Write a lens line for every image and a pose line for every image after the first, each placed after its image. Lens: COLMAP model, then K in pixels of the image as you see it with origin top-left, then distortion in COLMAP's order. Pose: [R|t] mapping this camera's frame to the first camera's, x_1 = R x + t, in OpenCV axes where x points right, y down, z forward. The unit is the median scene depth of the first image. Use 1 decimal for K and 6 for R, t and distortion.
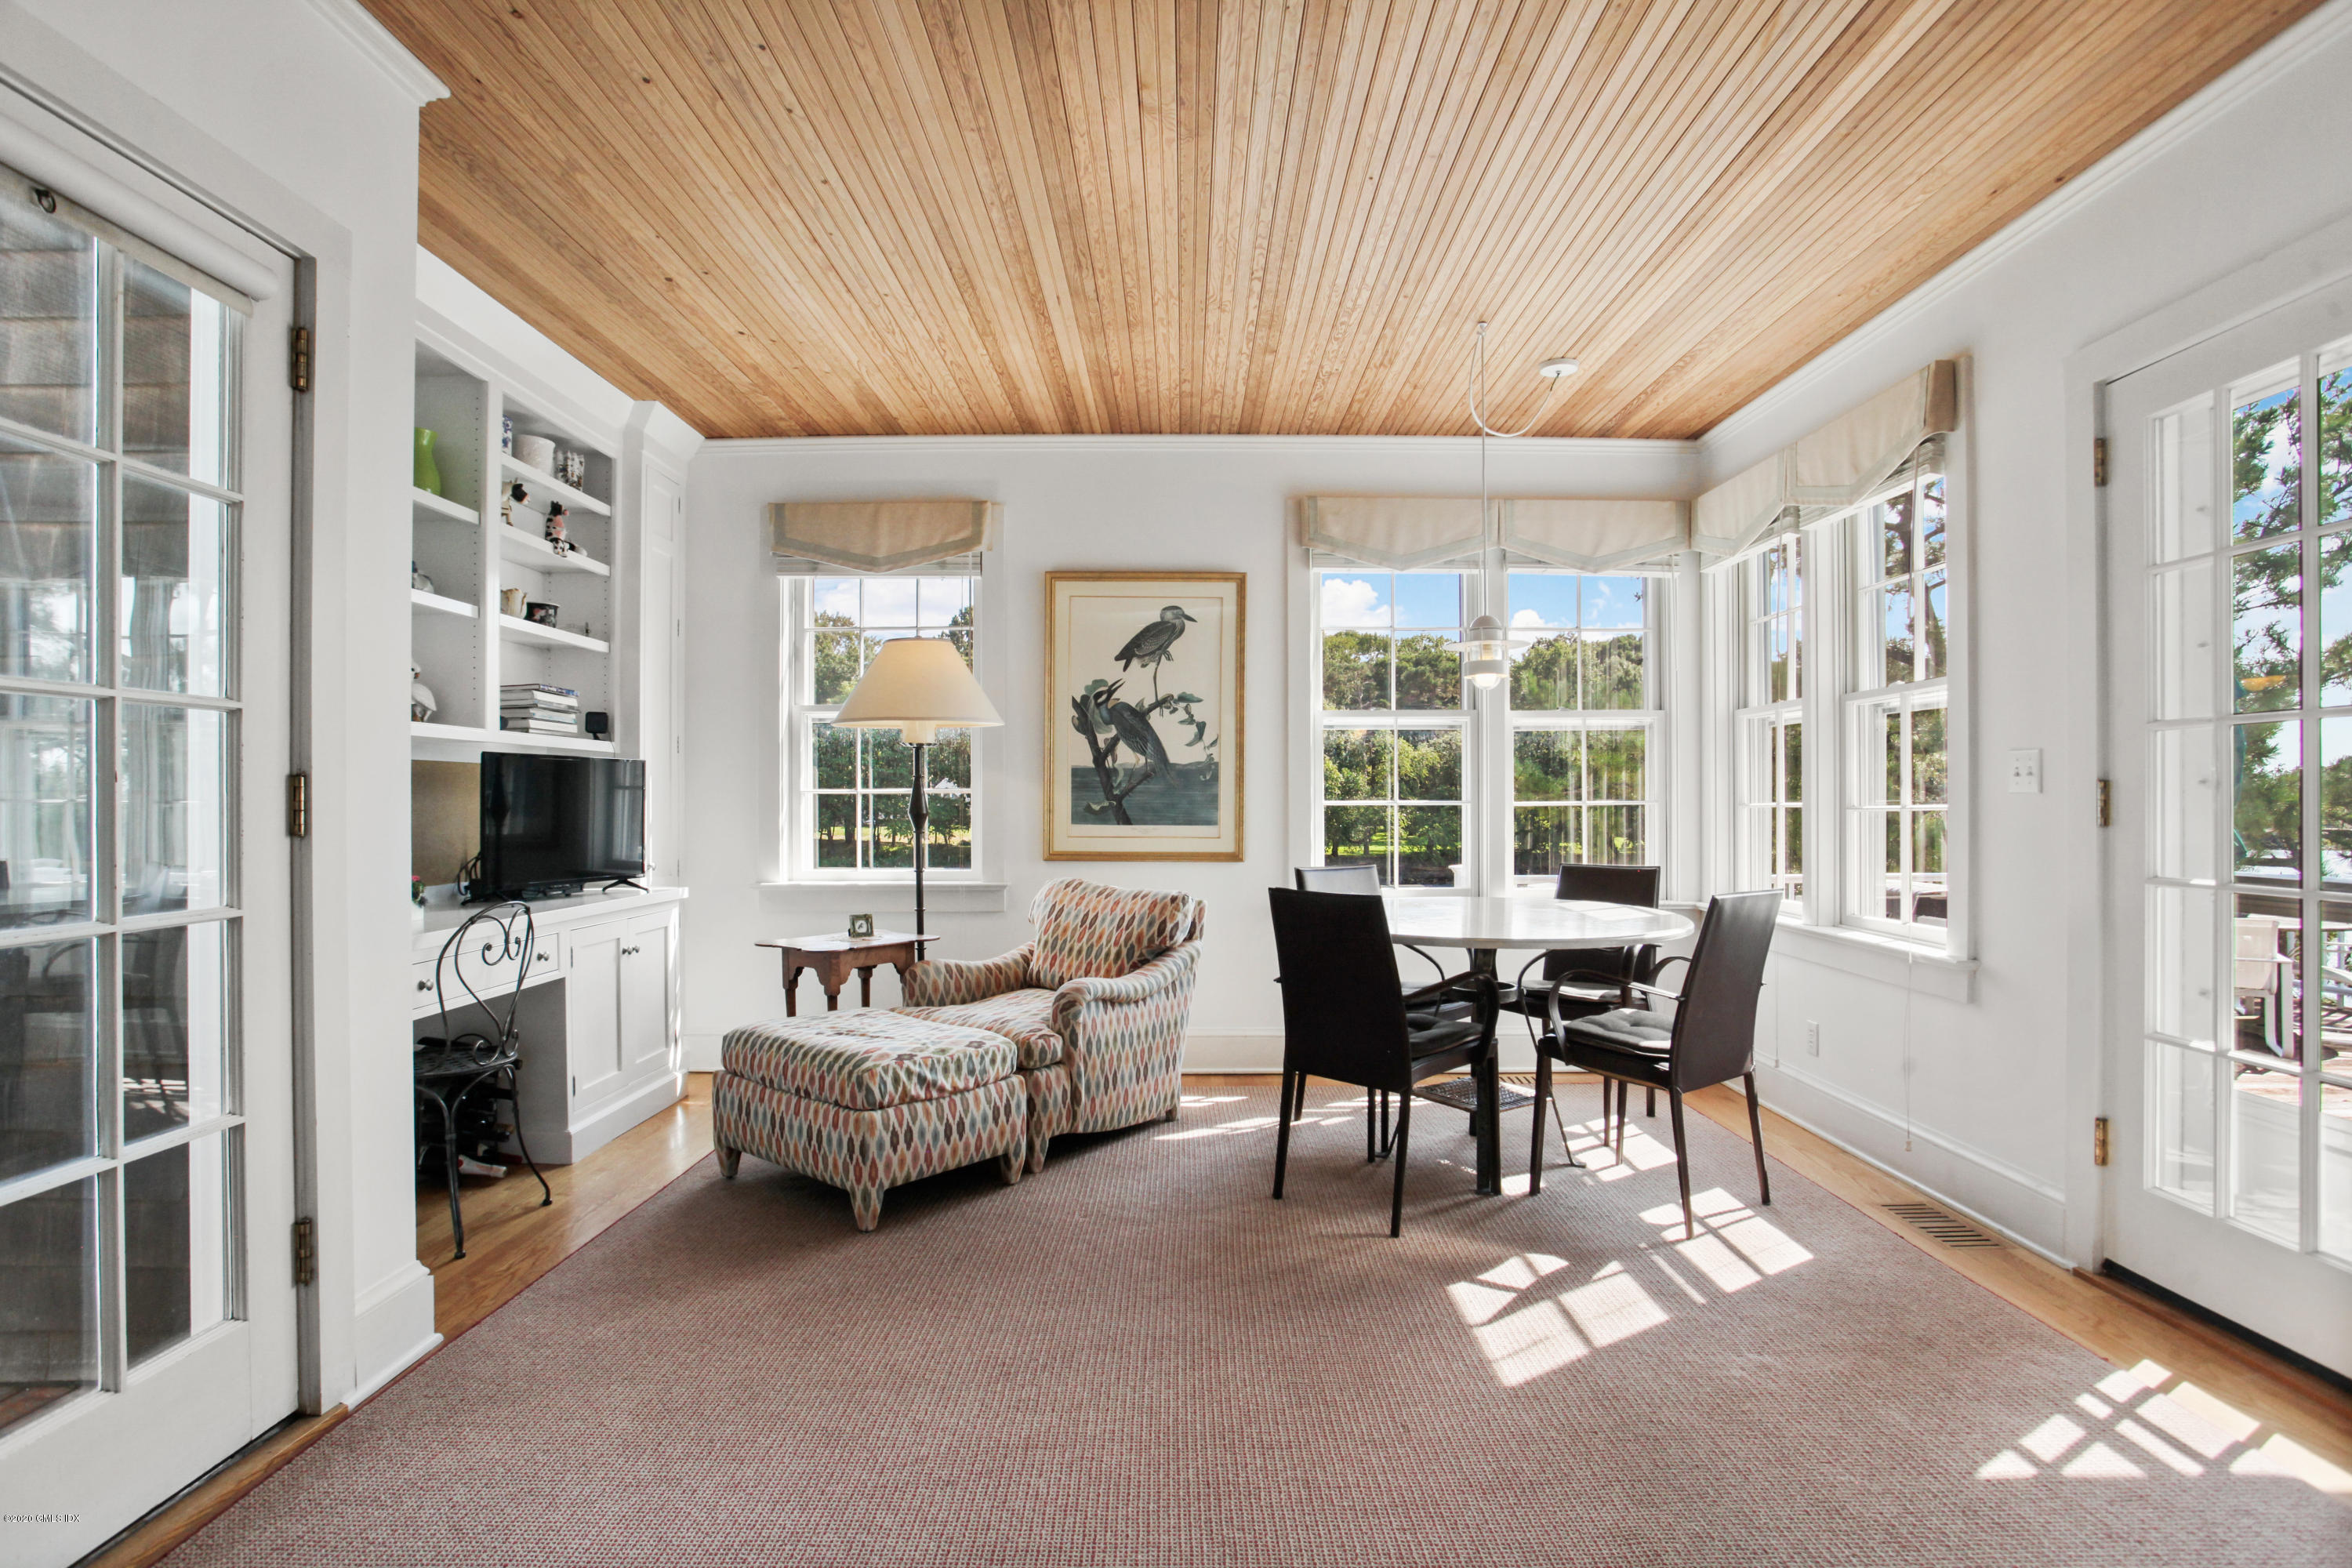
lens RADIAL K [[1200.6, 0, 1179.1], [0, 1200.6, 804.4], [0, 0, 1]] dist [-0.080023, 0.034062]
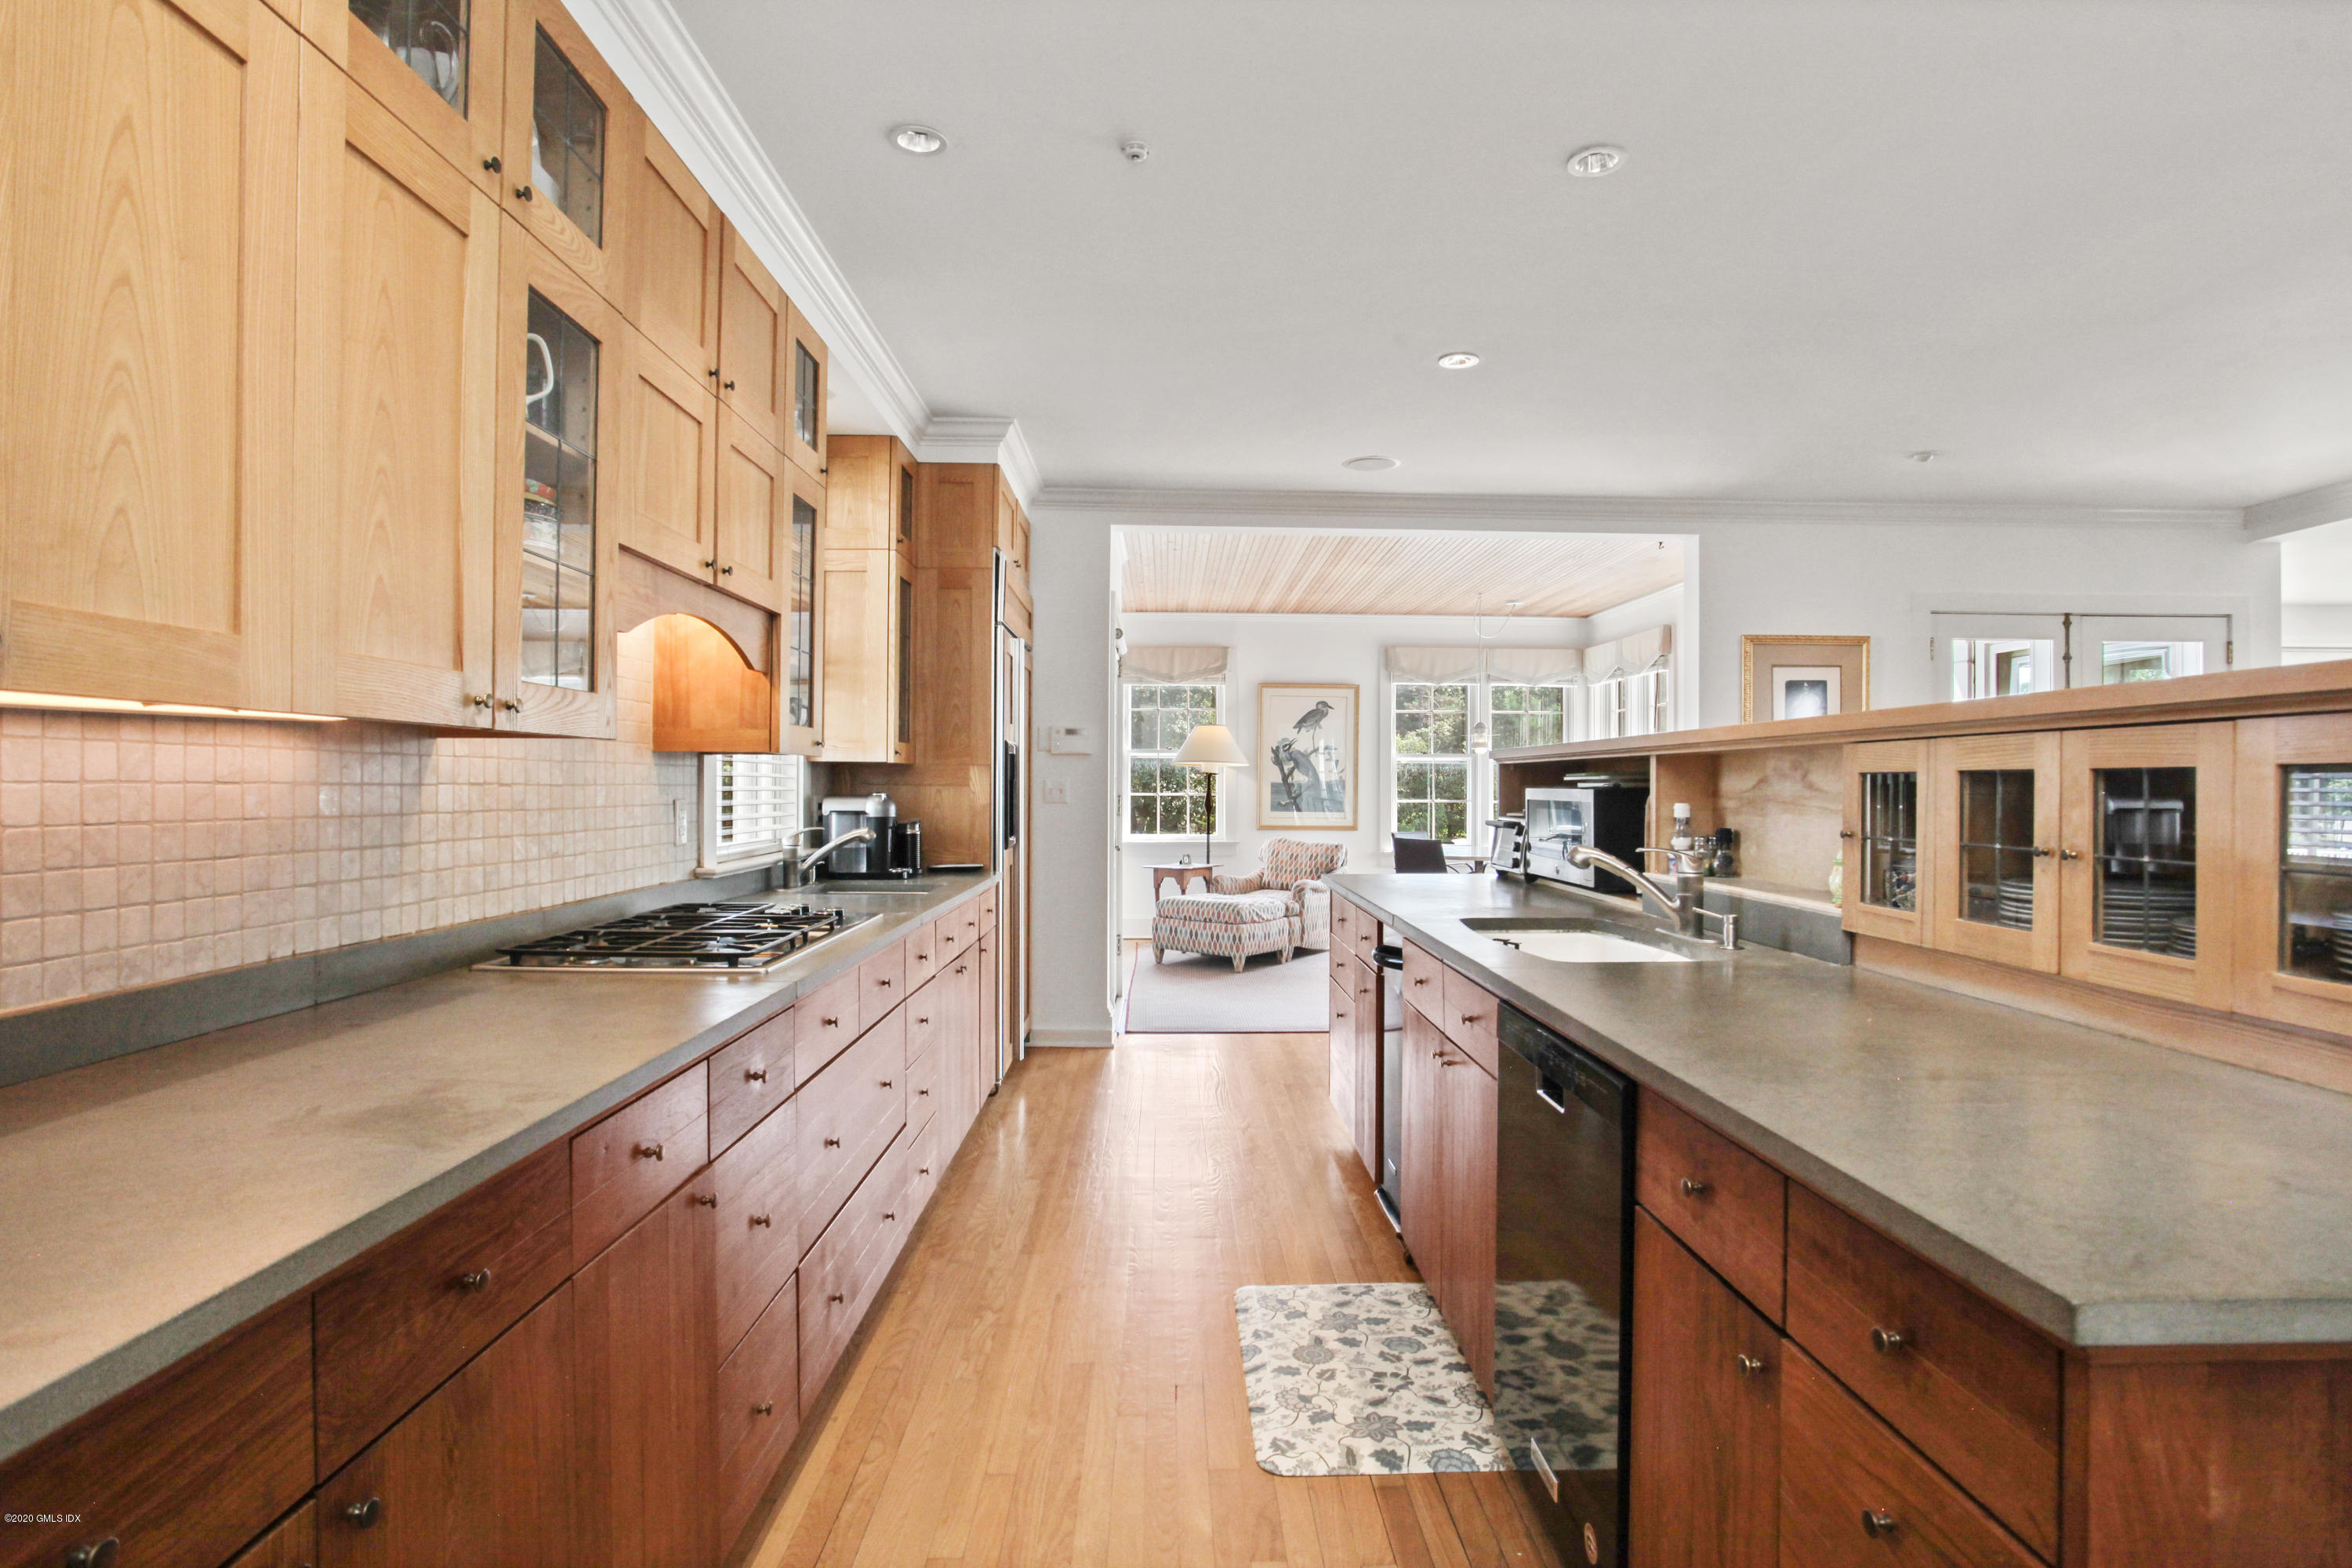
lens RADIAL K [[1193.1, 0, 1187.8], [0, 1193.1, 806.9], [0, 0, 1]] dist [-0.067256, 0.030376]
pose [[0.999737, 0.001493, 0.022871, -0.275624], [-0.001795, 0.999911, 0.013191, -0.017012], [-0.022849, -0.013229, 0.999651, -0.976872]]
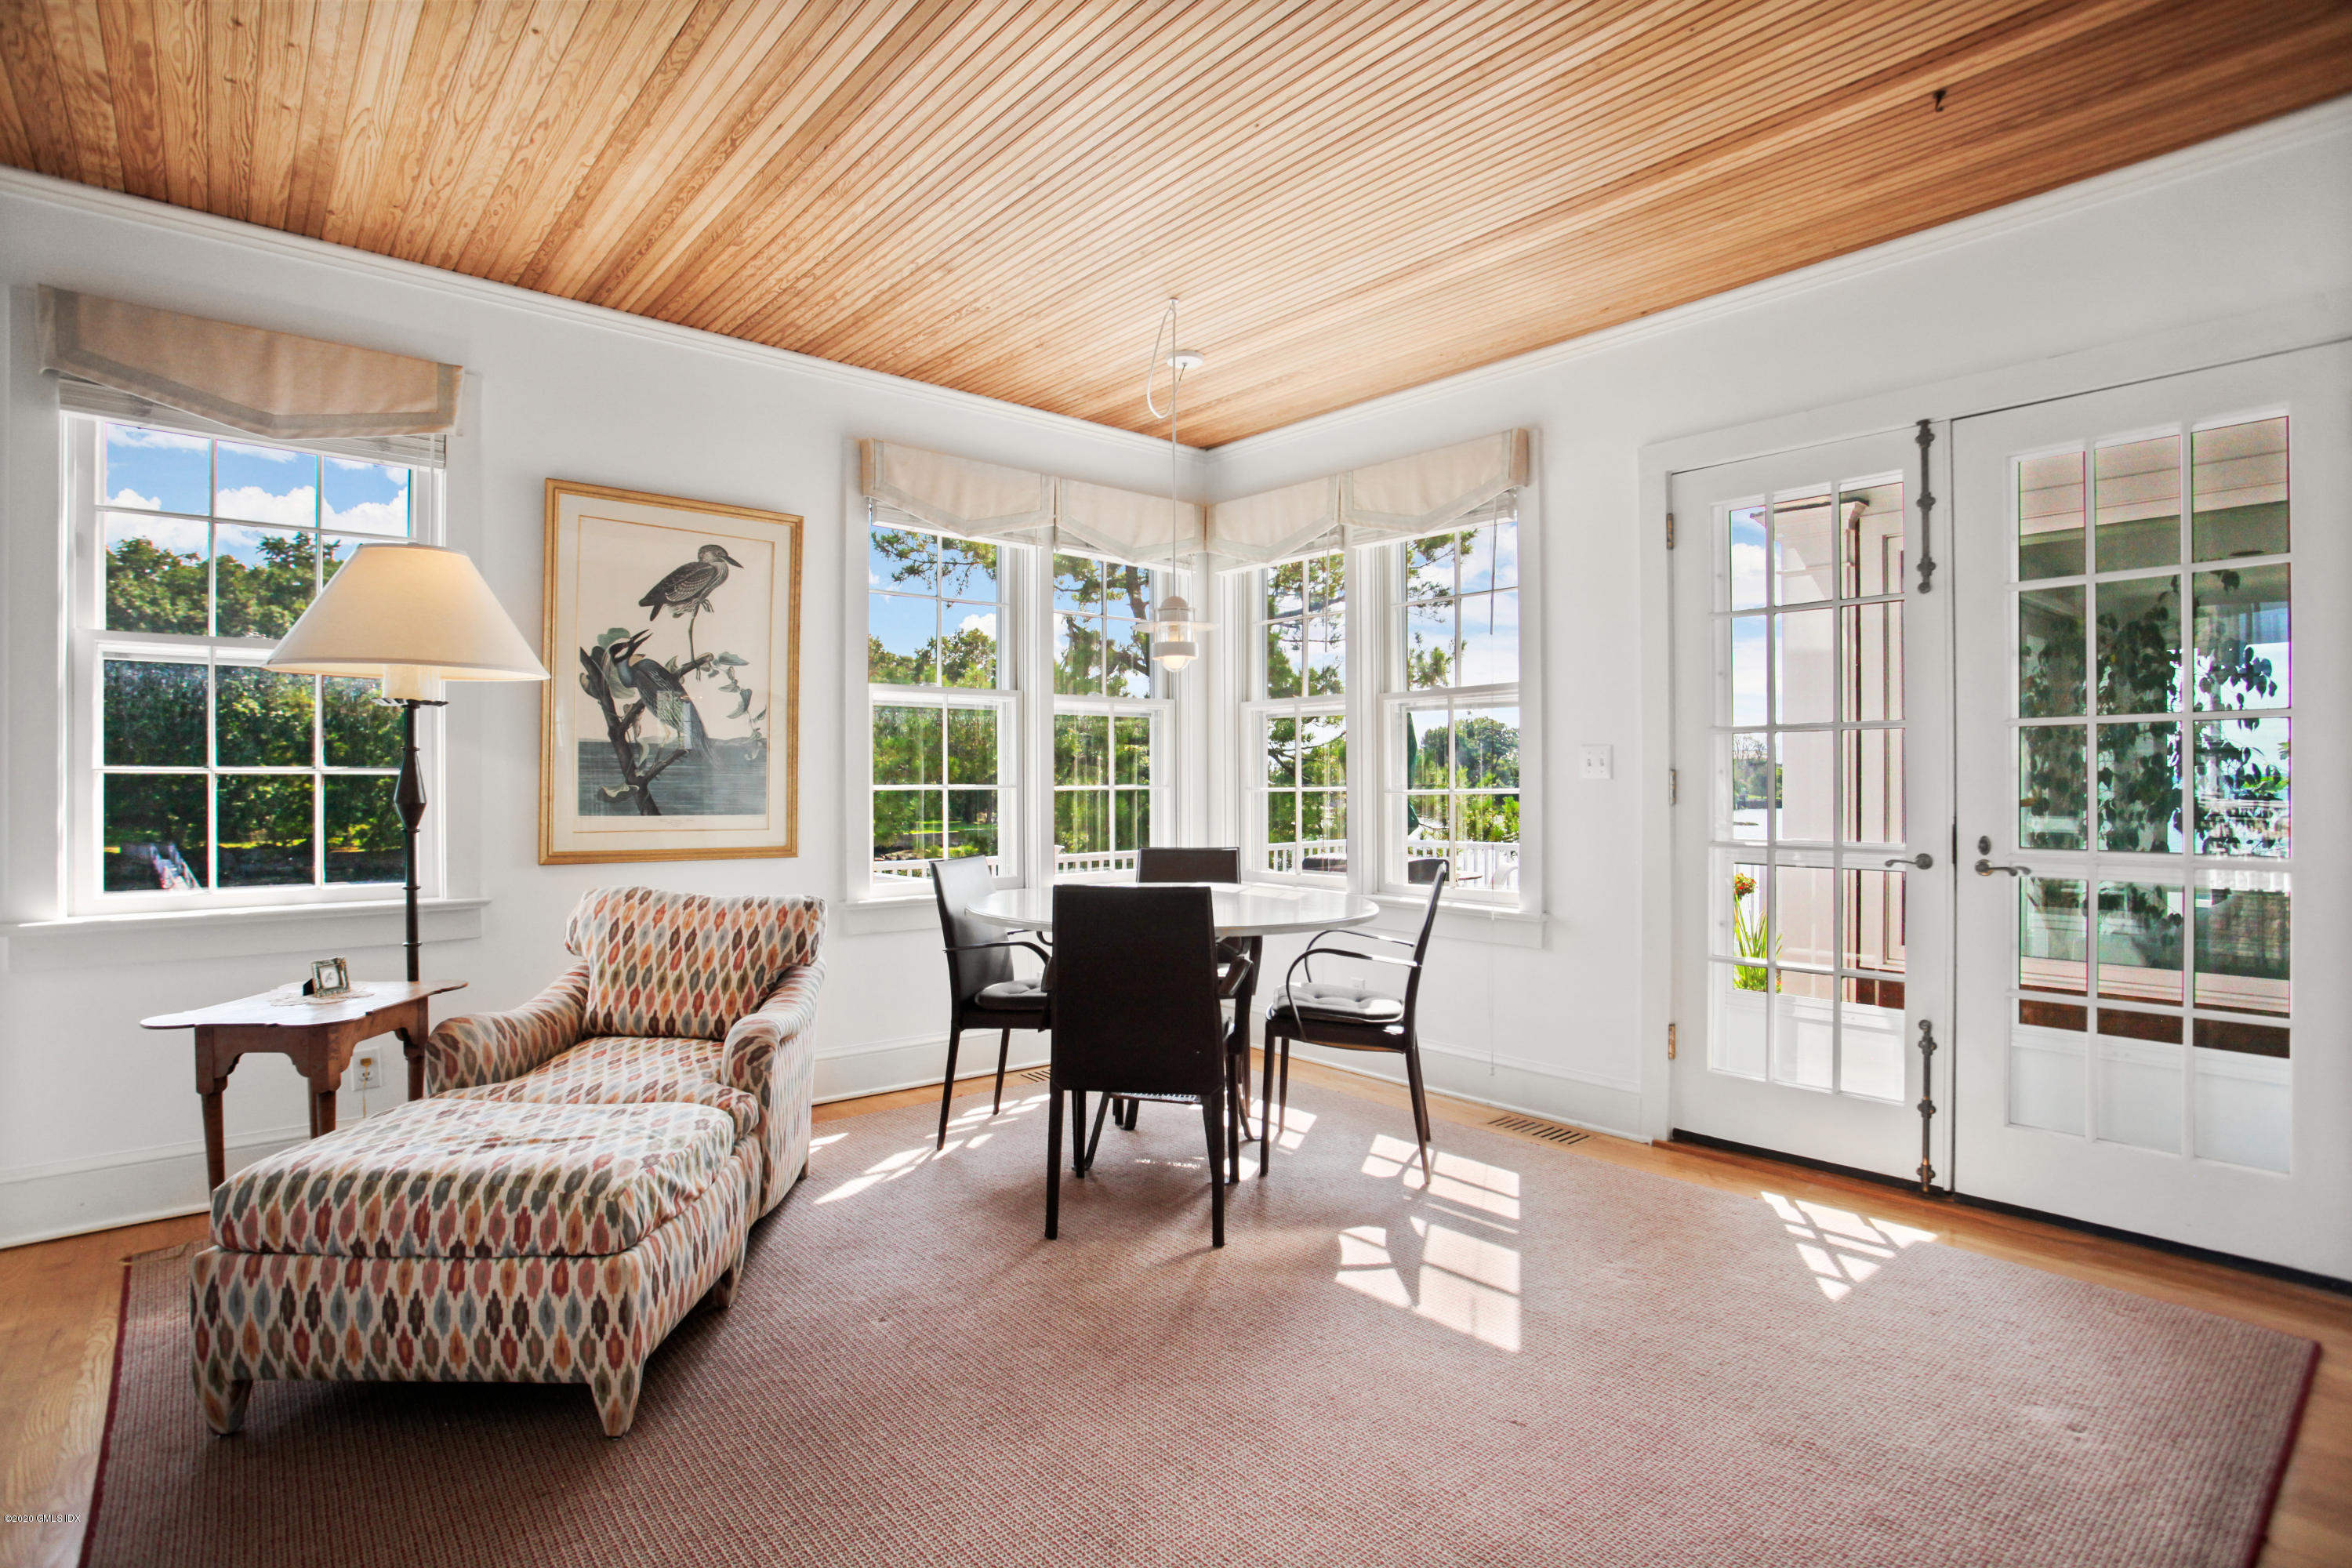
lens RADIAL K [[1184.7, 0, 1188.7], [0, 1184.7, 784.6], [0, 0, 1]] dist [-0.072815, 0.039959]
pose [[0.758584, -0.000523, 0.651575, -0.281575], [0.001805, 0.999998, -0.001298, -0.001556], [-0.651572, 0.002160, 0.758583, 0.191742]]
